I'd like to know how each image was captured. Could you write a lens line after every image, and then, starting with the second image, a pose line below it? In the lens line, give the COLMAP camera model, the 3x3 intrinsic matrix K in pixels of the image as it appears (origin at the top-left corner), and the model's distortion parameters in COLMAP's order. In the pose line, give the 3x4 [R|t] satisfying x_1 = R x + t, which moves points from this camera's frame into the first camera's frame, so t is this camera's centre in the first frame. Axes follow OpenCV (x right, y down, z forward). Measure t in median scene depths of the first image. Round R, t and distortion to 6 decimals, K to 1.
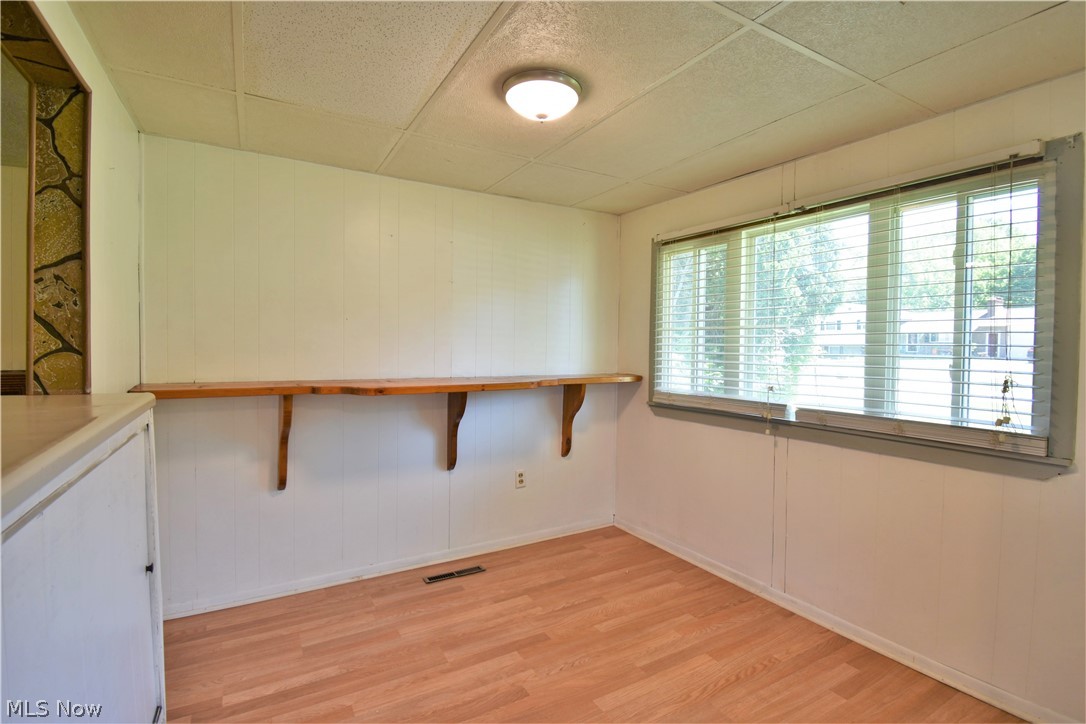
lens RADIAL K [[495.3, 0, 545.7], [0, 495.3, 353.4], [0, 0, 1]] dist [-0.010617, -0.004460]
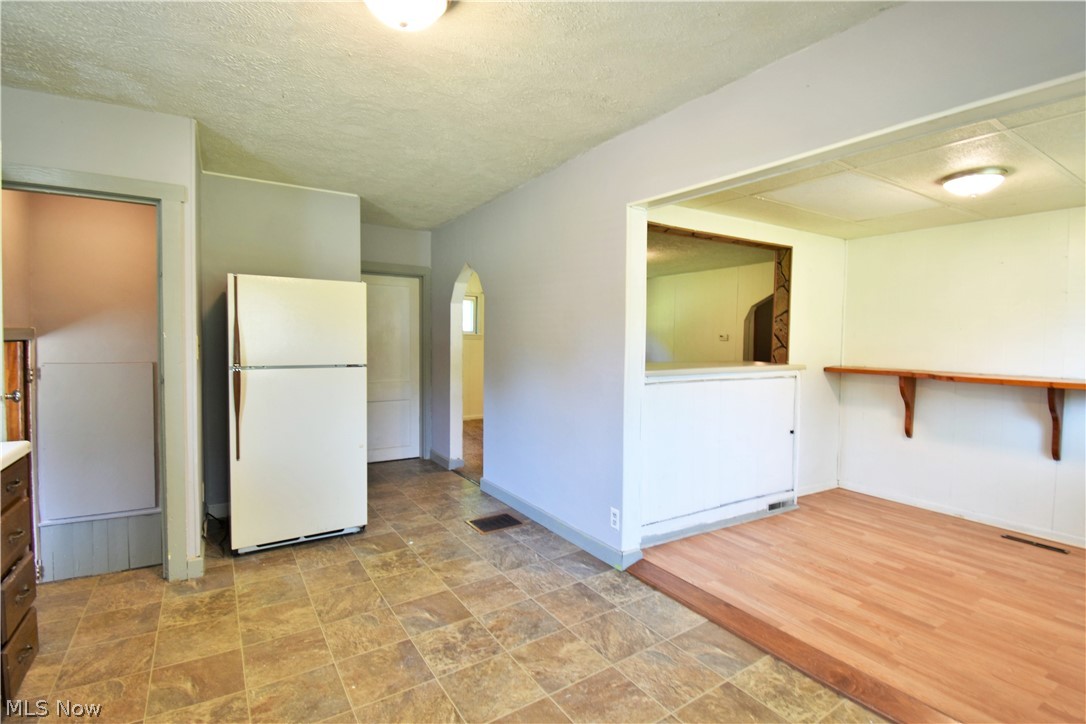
lens RADIAL K [[495.3, 0, 532.1], [0, 495.3, 355.6], [0, 0, 1]] dist [-0.010617, -0.004460]
pose [[0.004542, 0.026343, -0.999643, 1.205249], [-0.031211, 0.999170, 0.026188, 0.009404], [0.999502, 0.031081, 0.005360, -0.270031]]
